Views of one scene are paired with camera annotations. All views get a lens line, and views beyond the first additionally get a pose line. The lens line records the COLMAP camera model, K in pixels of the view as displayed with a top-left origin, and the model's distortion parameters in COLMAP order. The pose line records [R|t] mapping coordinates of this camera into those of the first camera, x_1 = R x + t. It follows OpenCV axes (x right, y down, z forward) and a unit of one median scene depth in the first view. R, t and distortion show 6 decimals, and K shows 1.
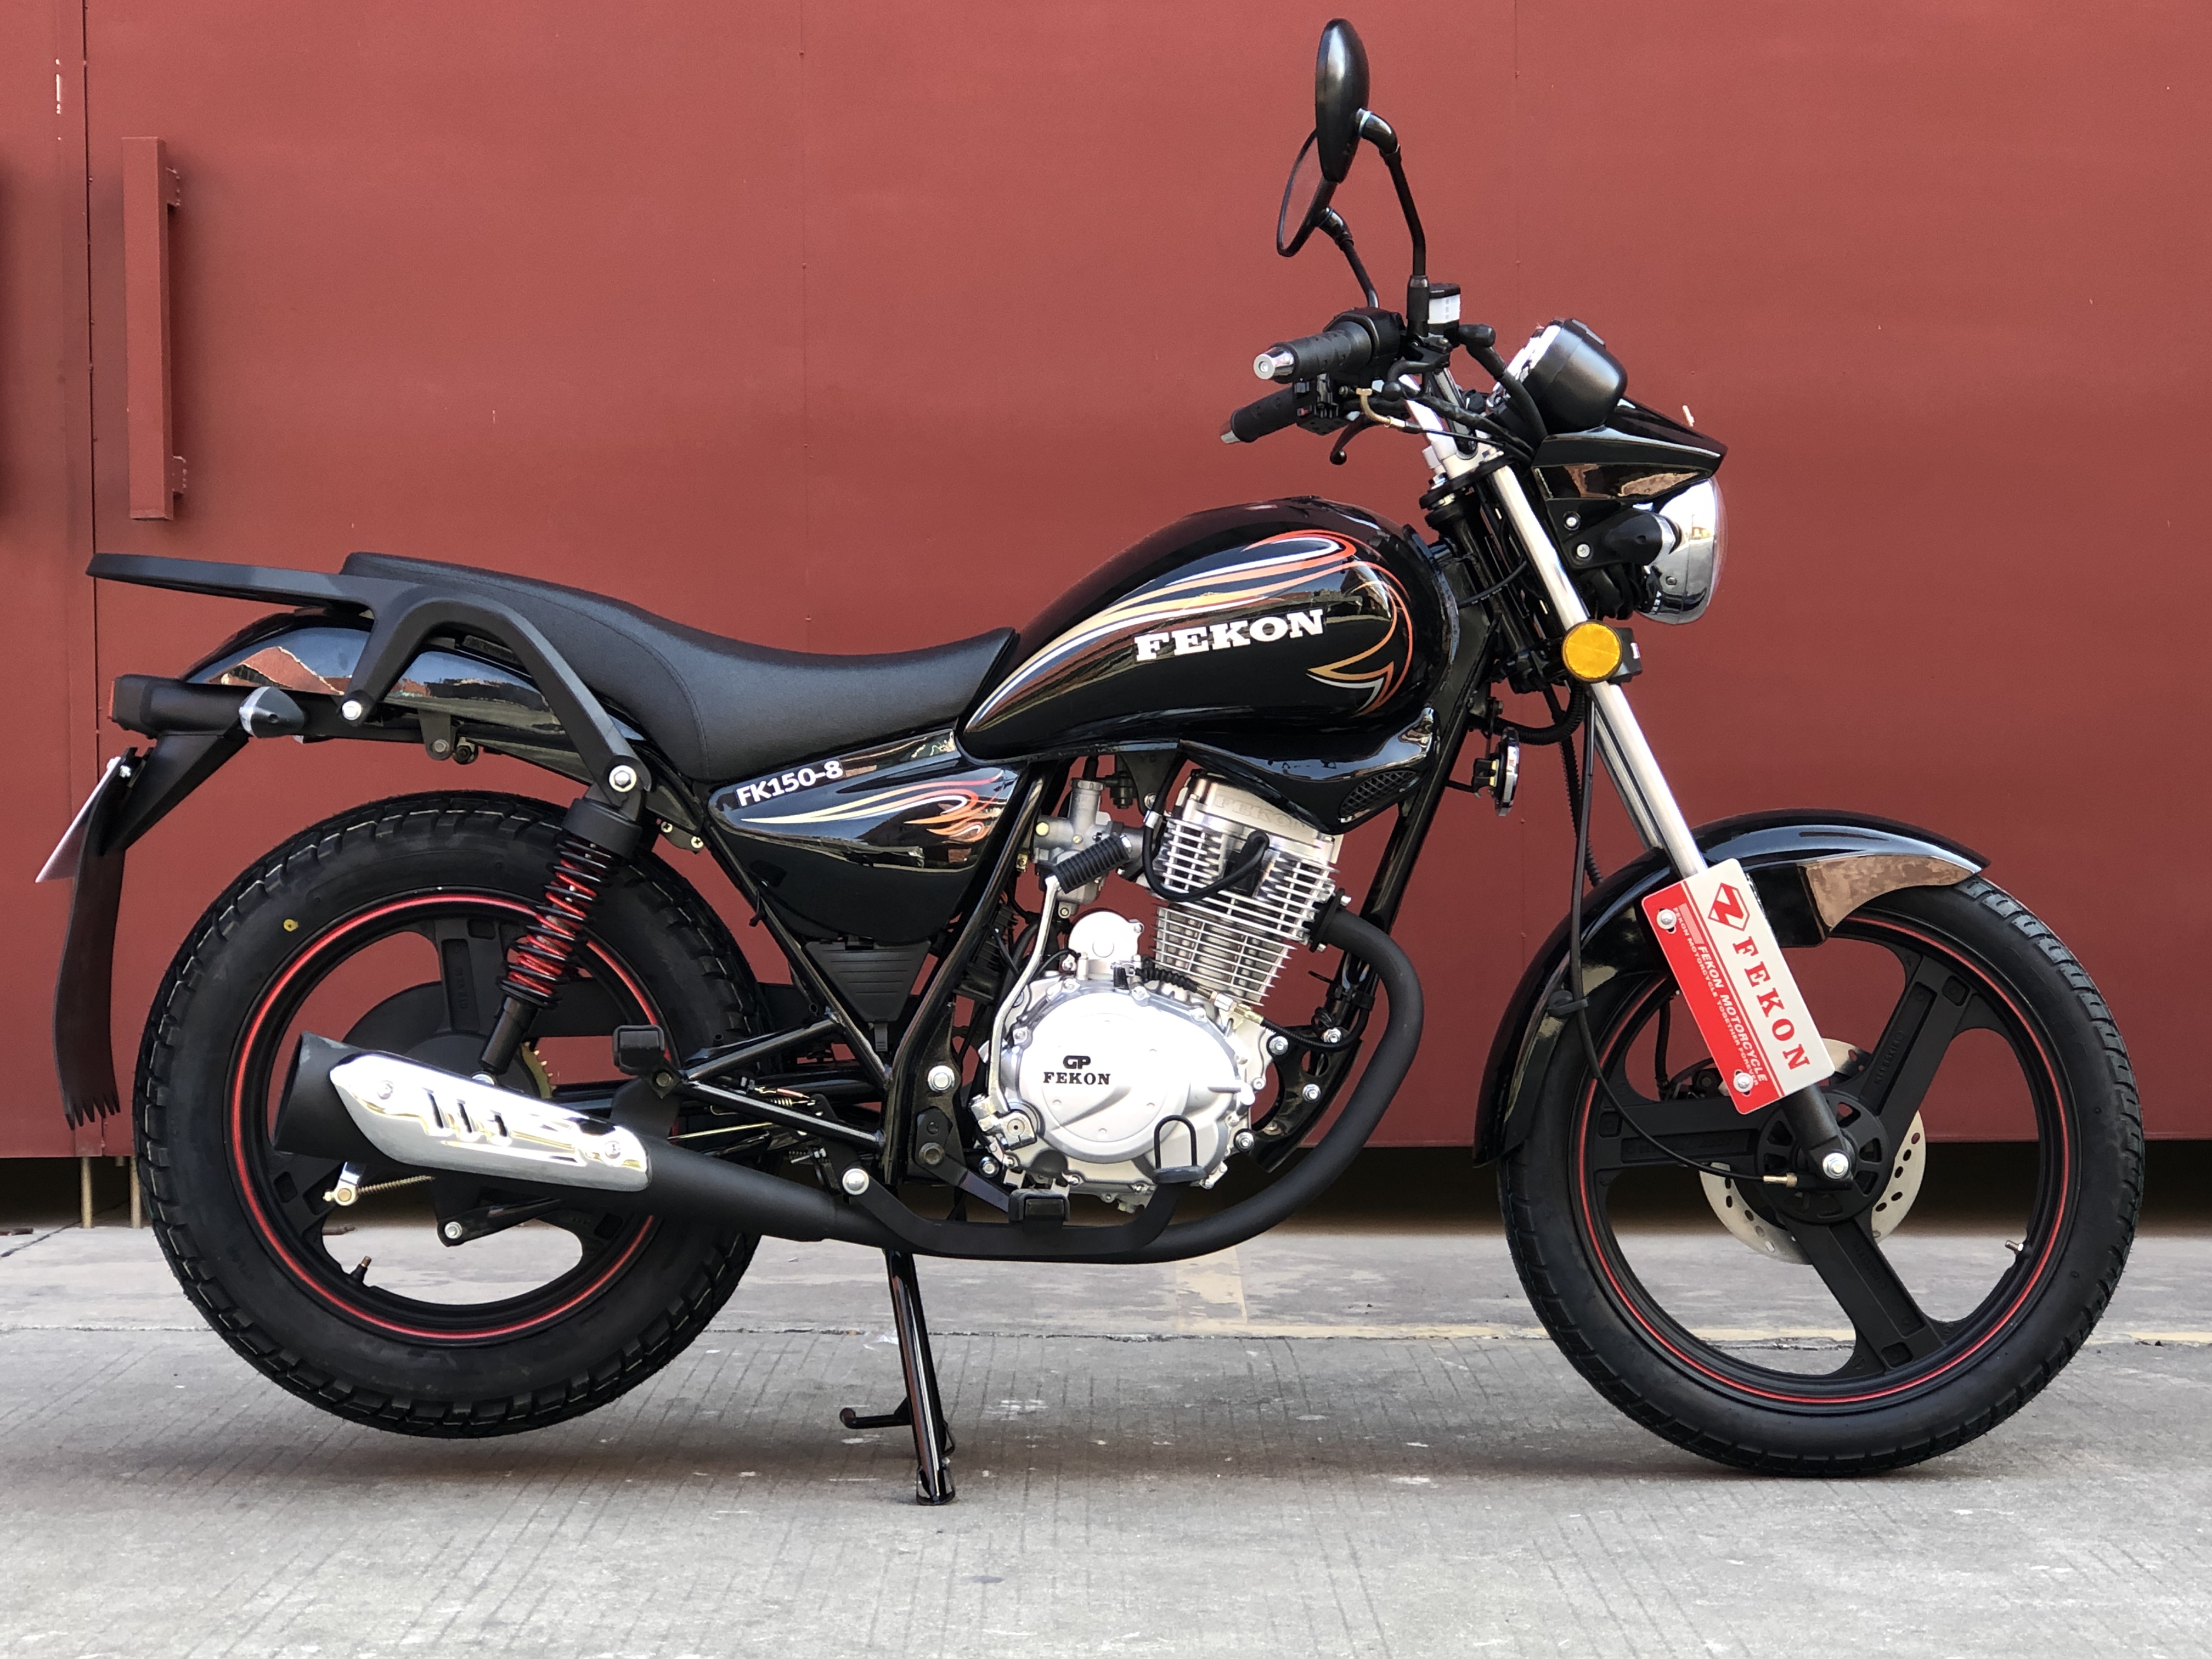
lens RADIAL K [[4727.6, 0, 1115.0], [0, 4727.6, 819.2], [0, 0, 1]] dist [0.092614, 0.000000]
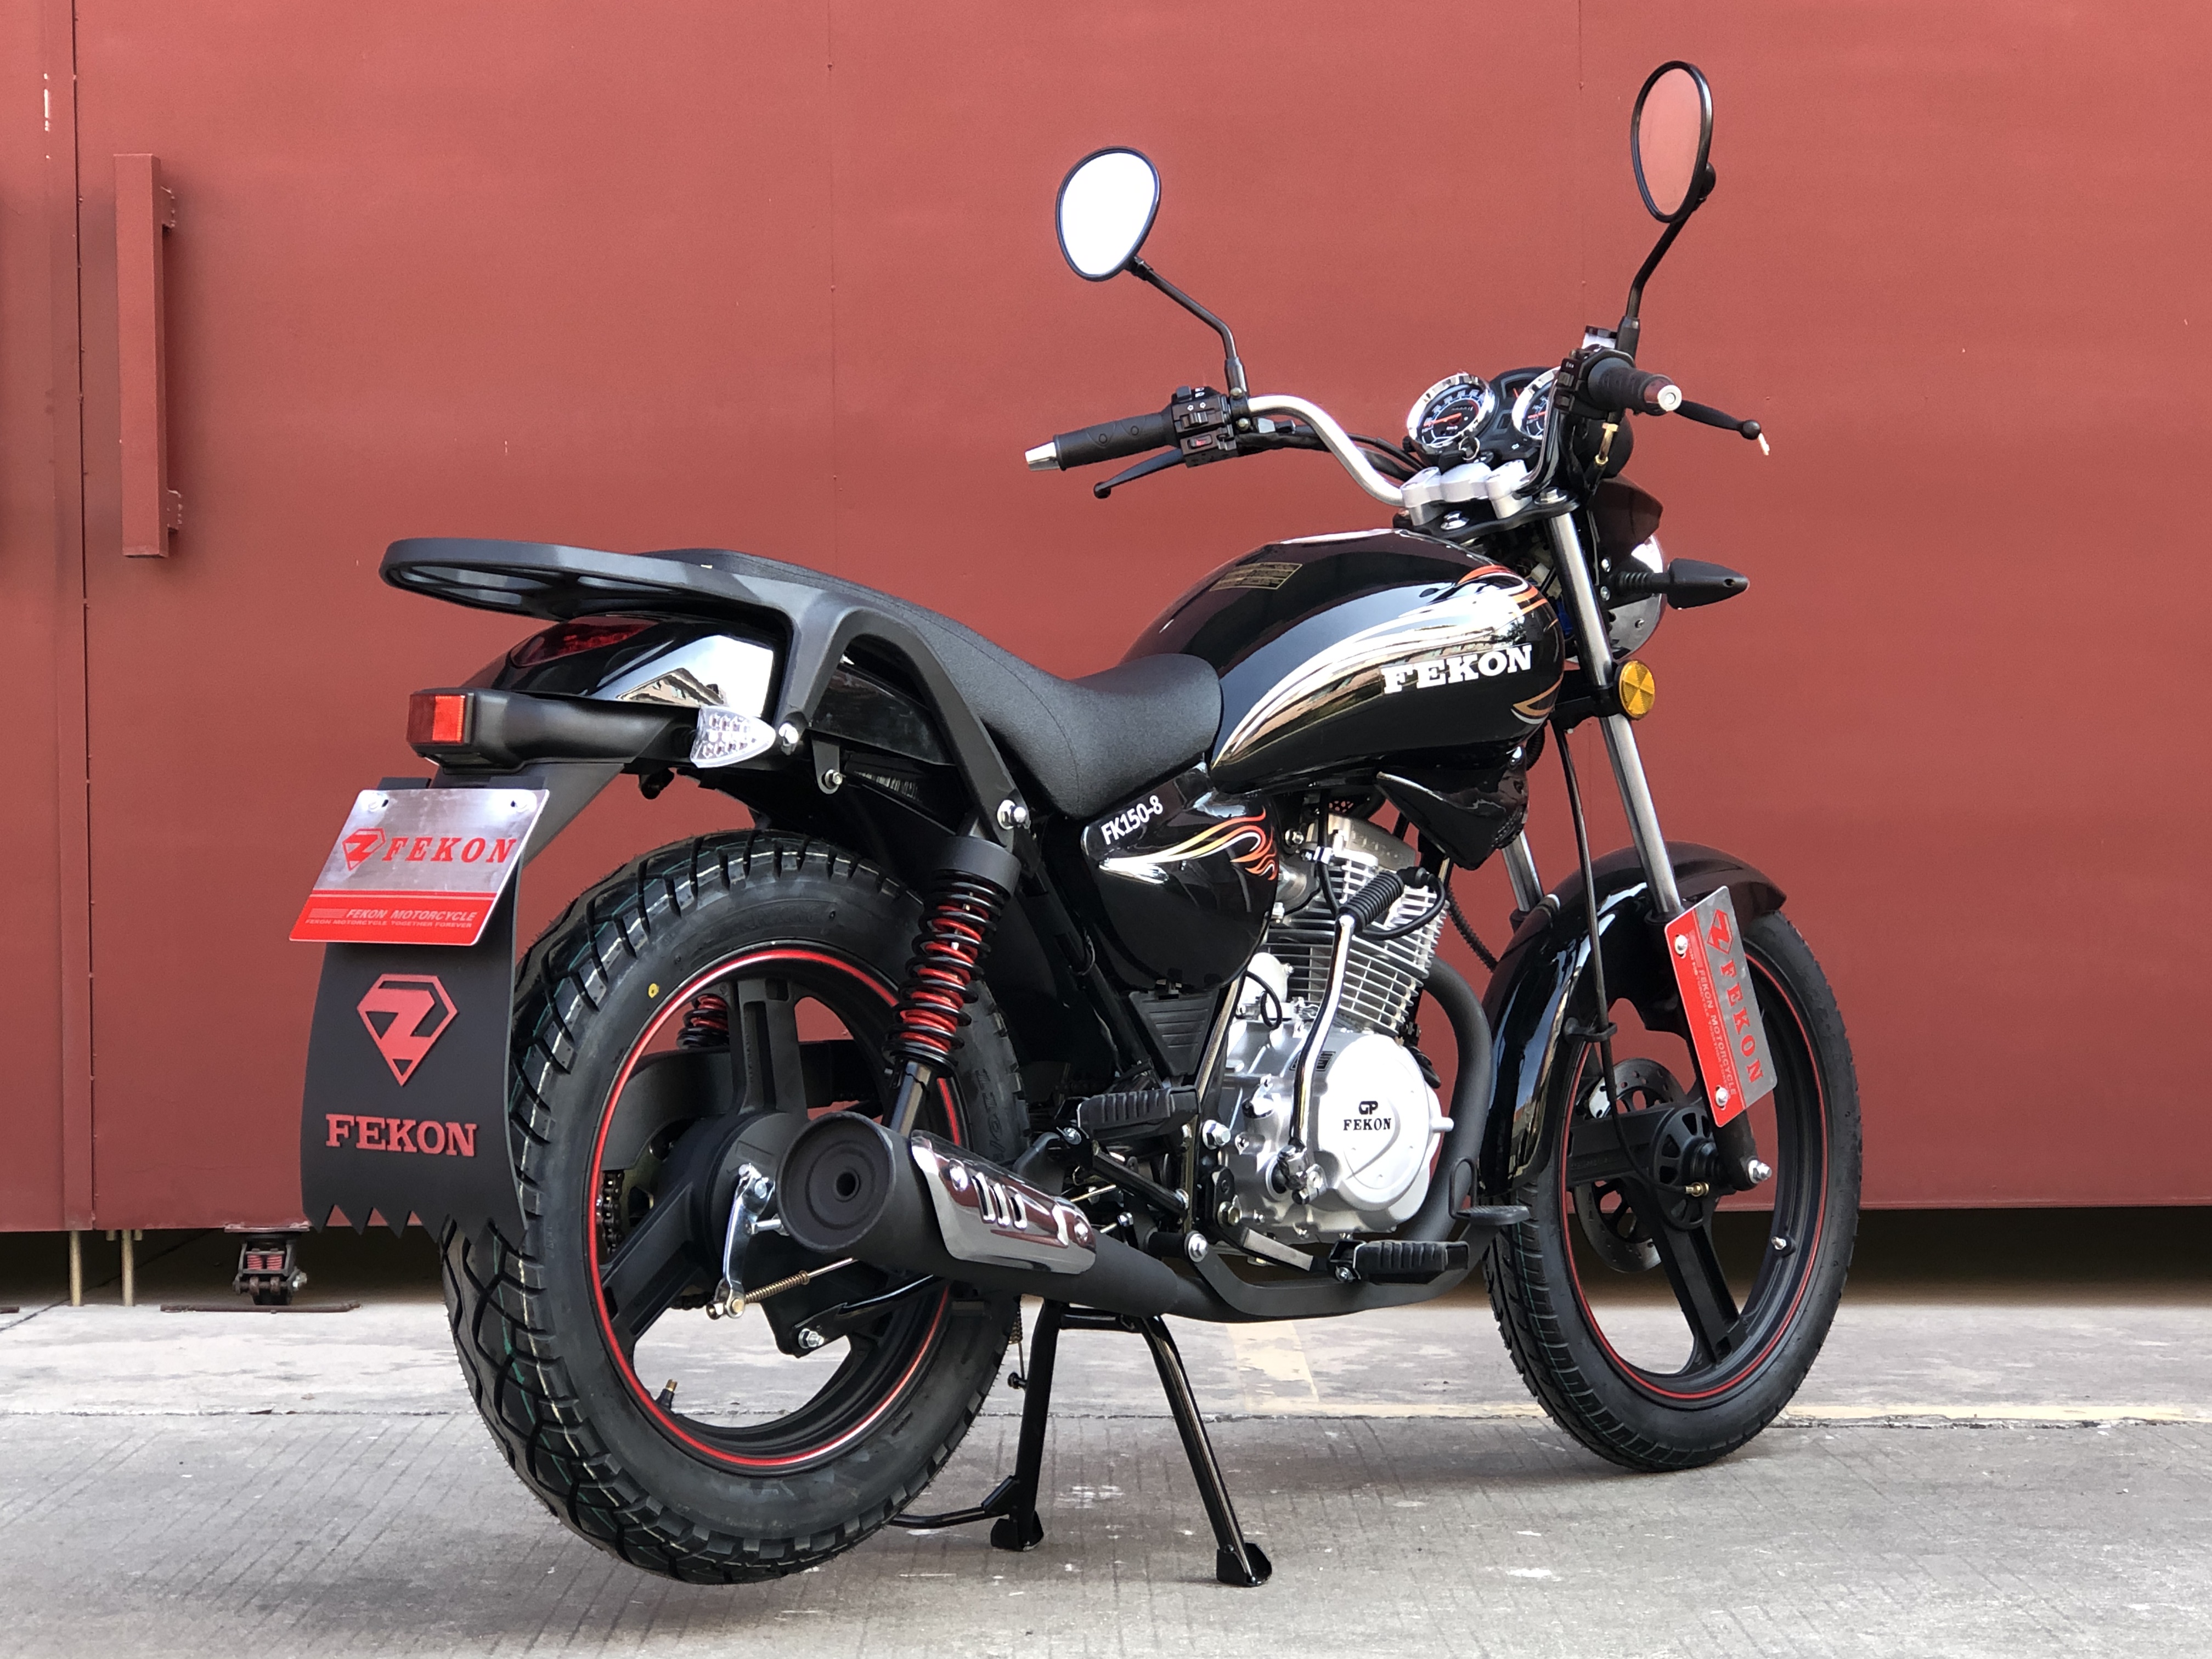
lens RADIAL K [[4727.6, 0, 1117.3], [0, 4727.6, 818.6], [0, 0, 1]] dist [0.092614, 0.000000]
pose [[0.999955, -0.003362, 0.008853, -0.022668], [0.003502, 0.999869, -0.015780, 0.006183], [-0.008798, 0.015811, 0.999836, 0.066920]]
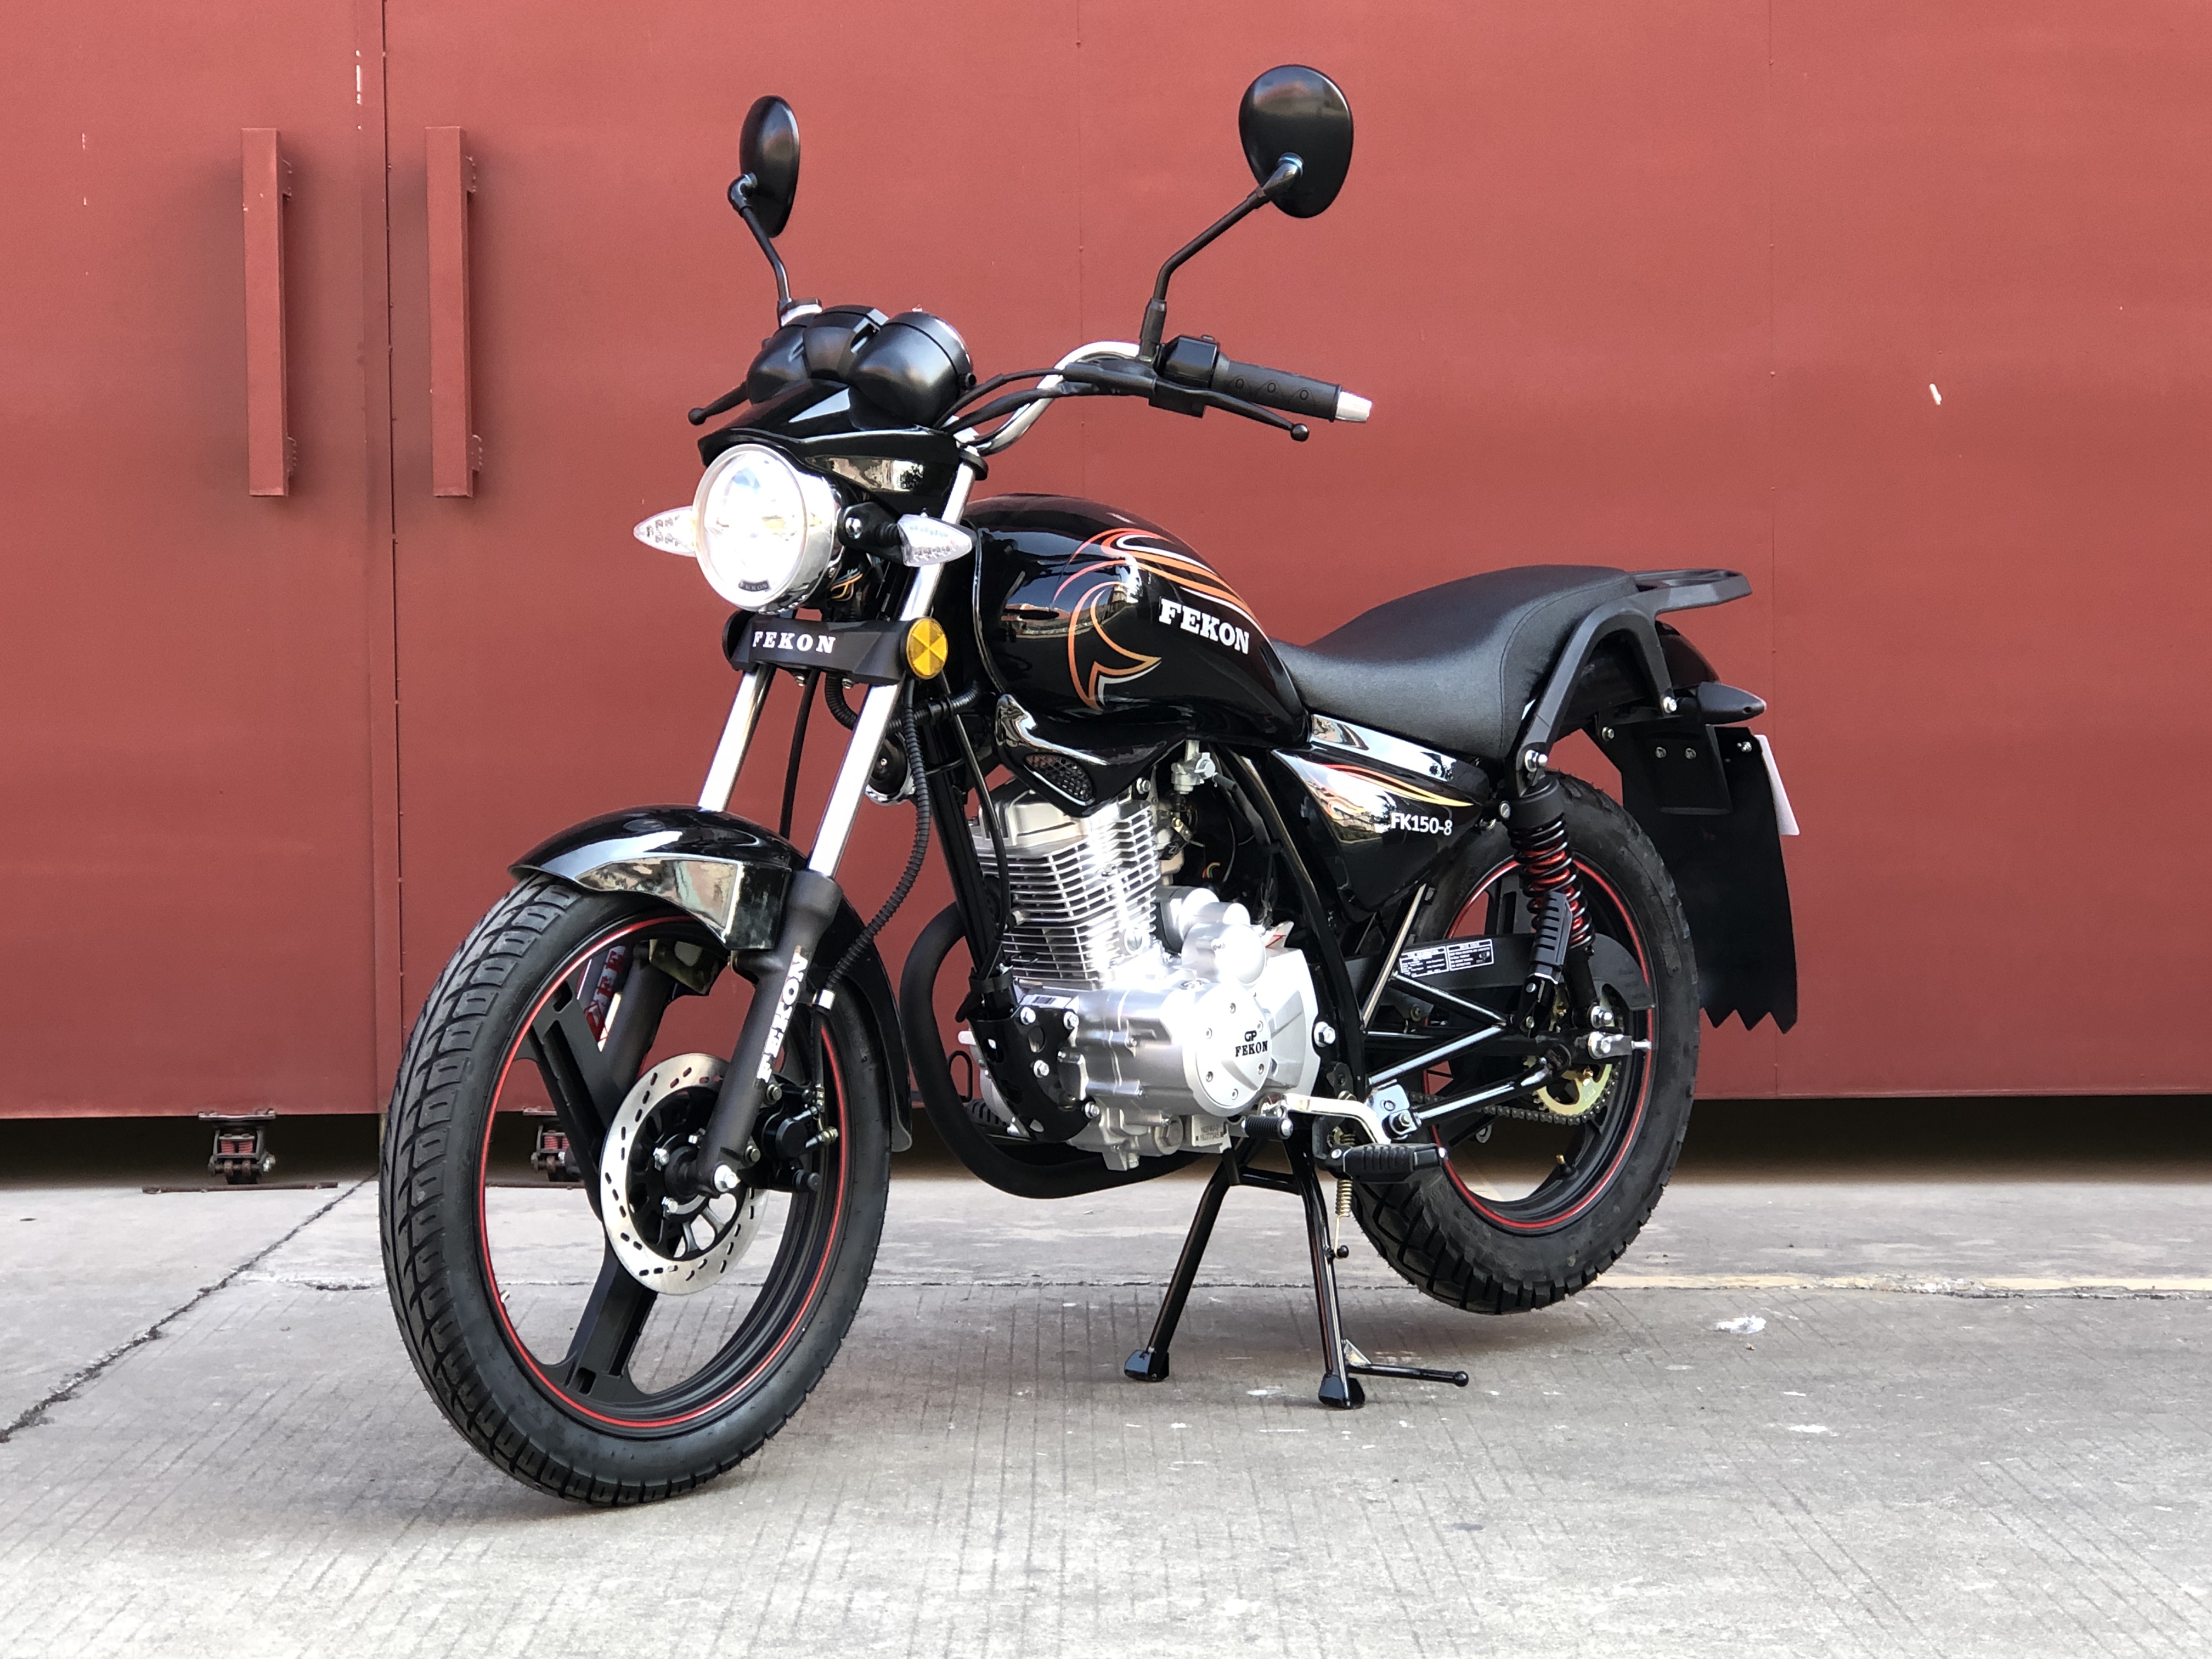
lens RADIAL K [[4727.6, 0, 1154.6], [0, 4727.6, 797.8], [0, 0, 1]] dist [0.092614, 0.000000]
pose [[0.999811, -0.002234, 0.019320, -0.091200], [0.002023, 0.999938, 0.010921, -0.011121], [-0.019344, -0.010880, 0.999754, -0.043825]]
